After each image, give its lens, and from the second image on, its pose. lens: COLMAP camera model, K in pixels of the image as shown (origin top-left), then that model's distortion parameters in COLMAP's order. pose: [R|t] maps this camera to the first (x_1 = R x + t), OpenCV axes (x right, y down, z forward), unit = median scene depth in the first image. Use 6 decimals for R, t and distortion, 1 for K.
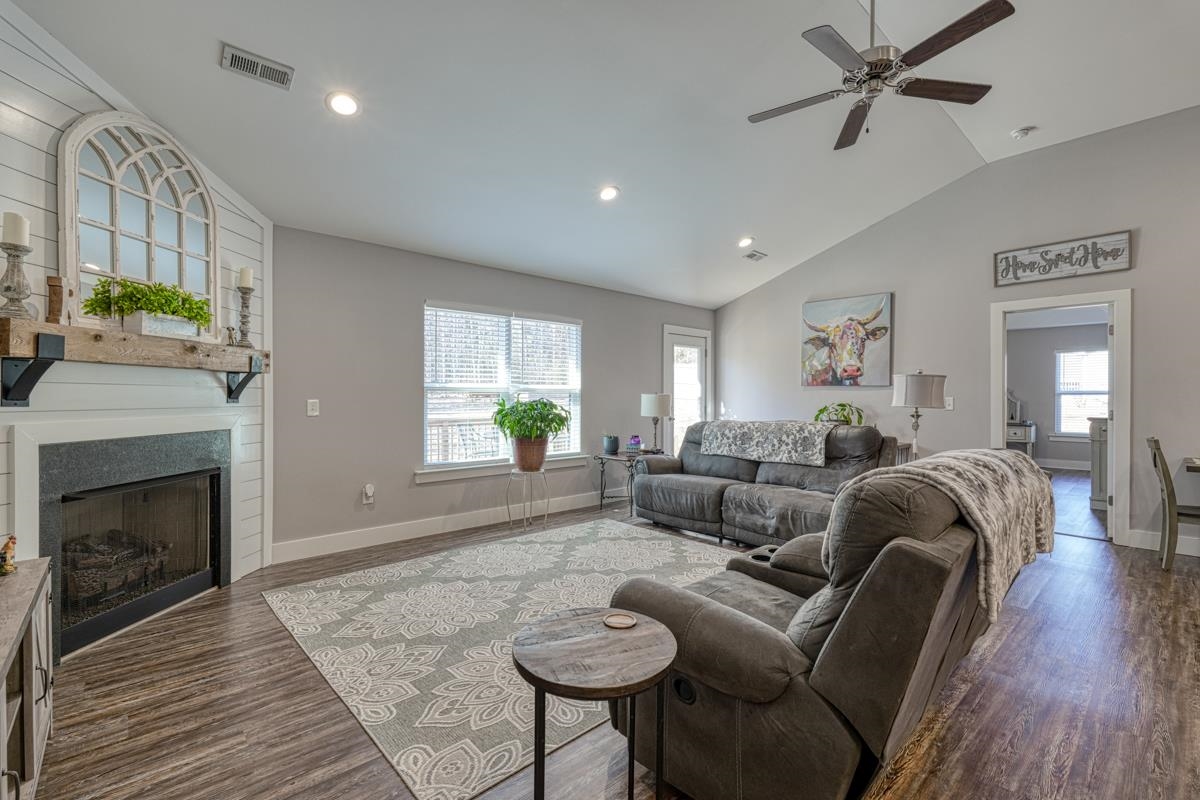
lens RADIAL K [[526.9, 0, 601.0], [0, 526.9, 396.6], [0, 0, 1]] dist [0.002483, 0.000636]
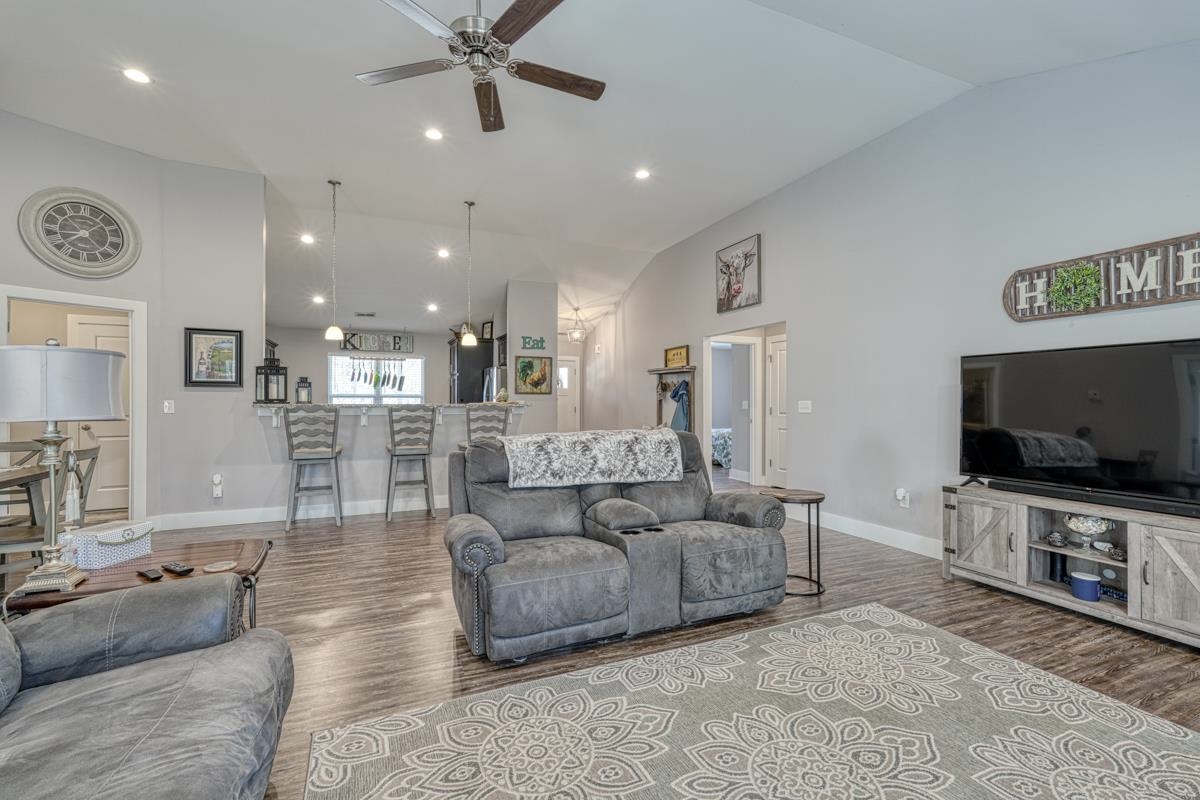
lens RADIAL K [[526.9, 0, 600.8], [0, 526.9, 398.7], [0, 0, 1]] dist [0.002483, 0.000636]
pose [[-0.945704, -0.002376, 0.325019, 0.011998], [-0.003856, 0.999985, -0.003910, 0.000472], [-0.325005, -0.004951, -0.945699, 1.155025]]
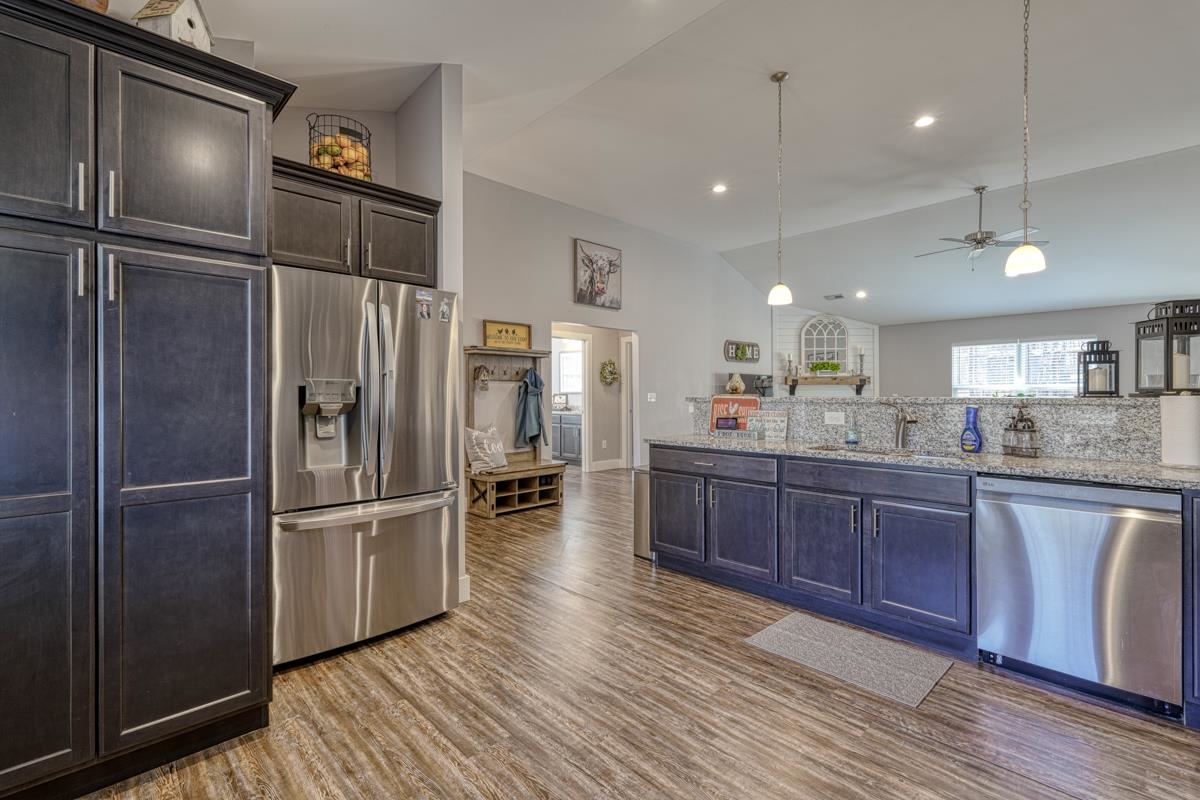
lens RADIAL K [[526.9, 0, 598.3], [0, 526.9, 401.9], [0, 0, 1]] dist [0.002483, 0.000636]
pose [[0.026919, 0.013220, -0.999550, 1.675254], [0.001842, 0.999910, 0.013275, 0.004577], [0.999636, -0.002198, 0.026892, -0.382134]]
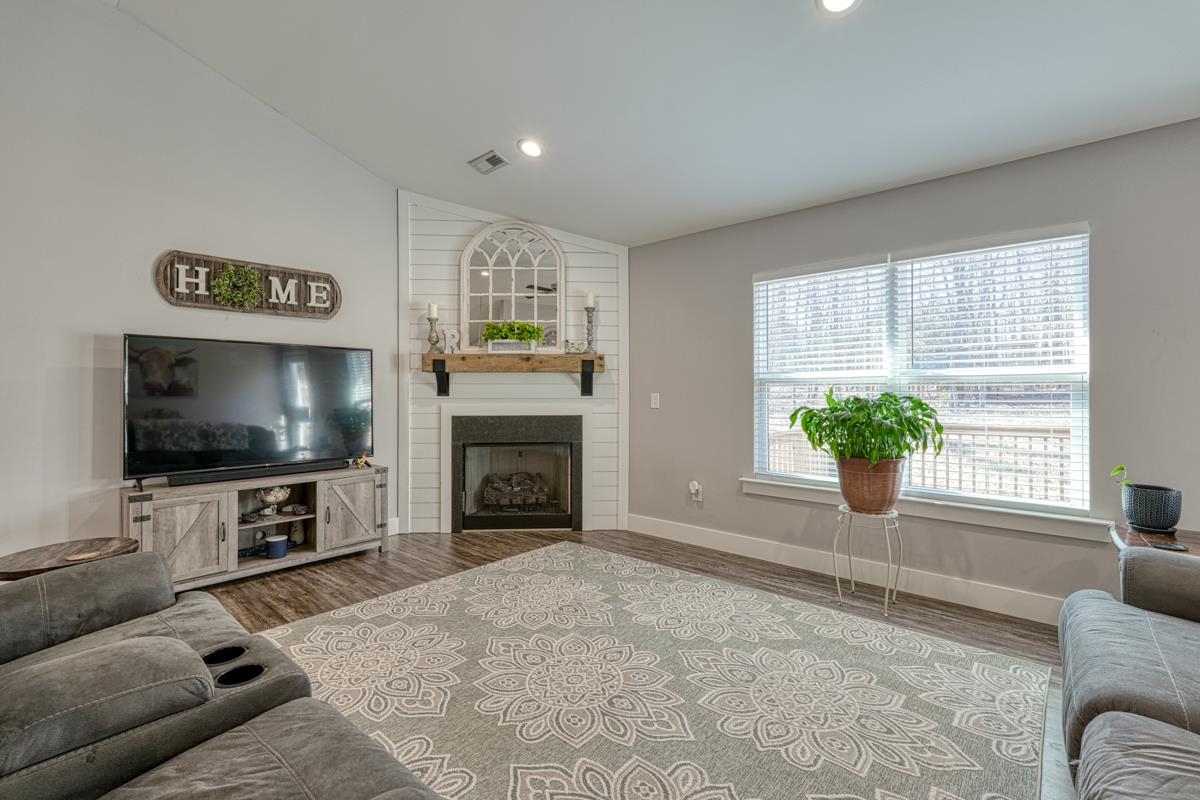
lens RADIAL K [[526.9, 0, 601.3], [0, 526.9, 387.5], [0, 0, 1]] dist [0.002483, 0.000636]
pose [[0.106602, -0.011299, -0.994238, 0.496423], [0.000729, 0.999936, -0.011285, 0.004785], [0.994301, 0.000478, 0.106603, 0.708191]]
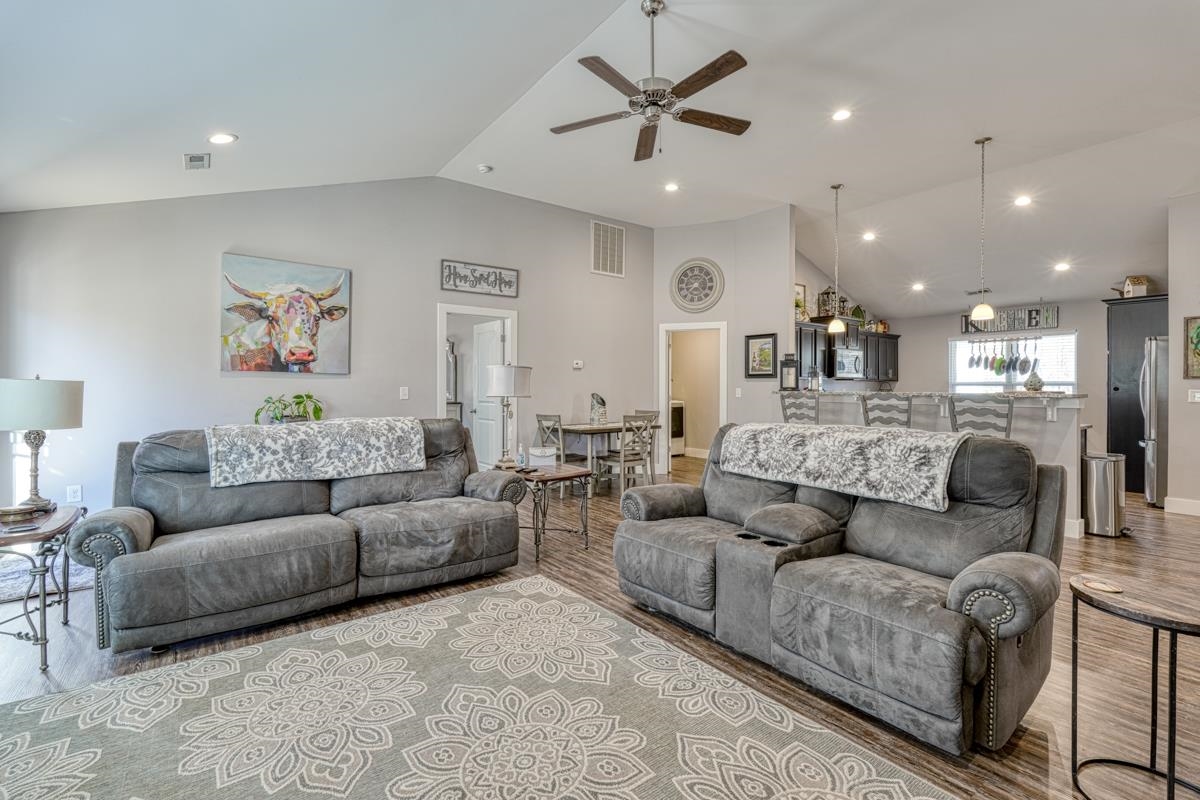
lens RADIAL K [[526.9, 0, 593.2], [0, 526.9, 387.1], [0, 0, 1]] dist [0.002483, 0.000636]
pose [[0.103003, -0.000700, 0.994681, -0.394299], [-0.003578, 0.999993, 0.001075, -0.000735], [-0.994675, -0.003670, 0.103000, 0.647521]]
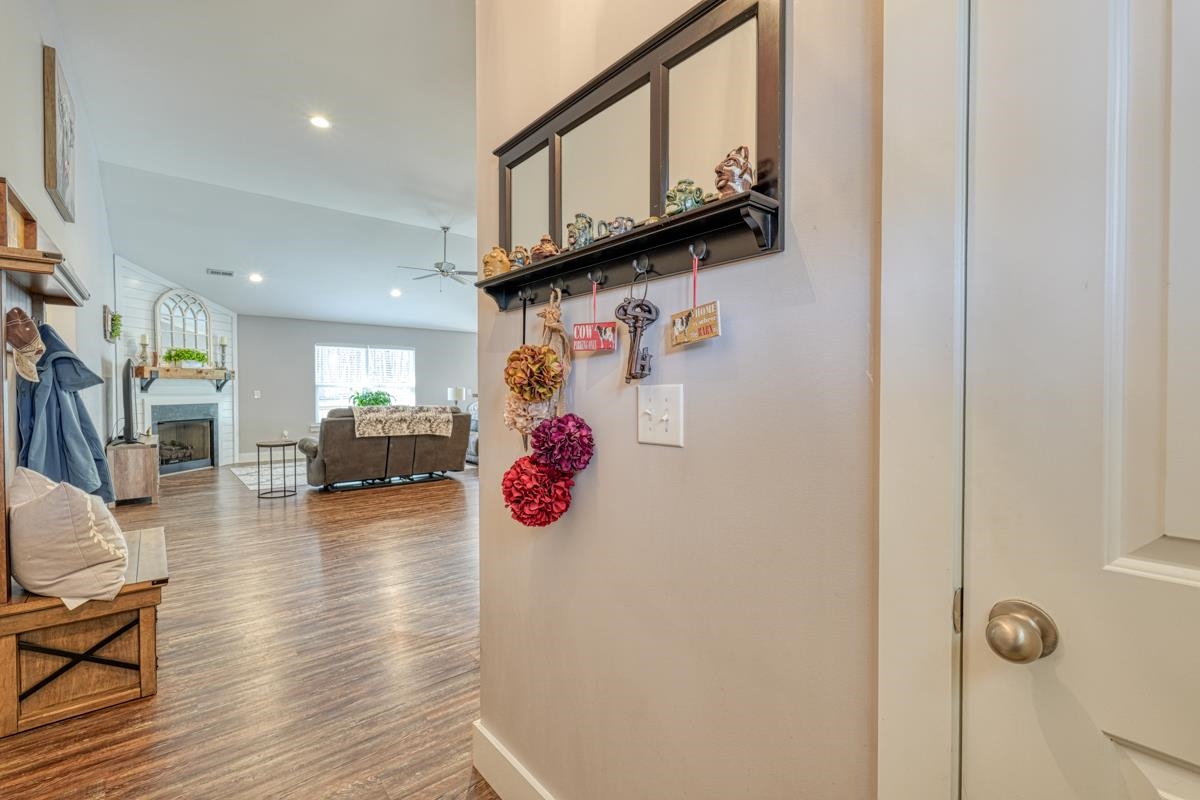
lens RADIAL K [[526.9, 0, 607.0], [0, 526.9, 396.8], [0, 0, 1]] dist [0.002483, 0.000636]
pose [[0.999337, -0.003266, -0.036257, 0.922524], [0.003803, 0.999884, 0.014767, 0.002623], [0.036205, -0.014895, 0.999233, -1.068842]]
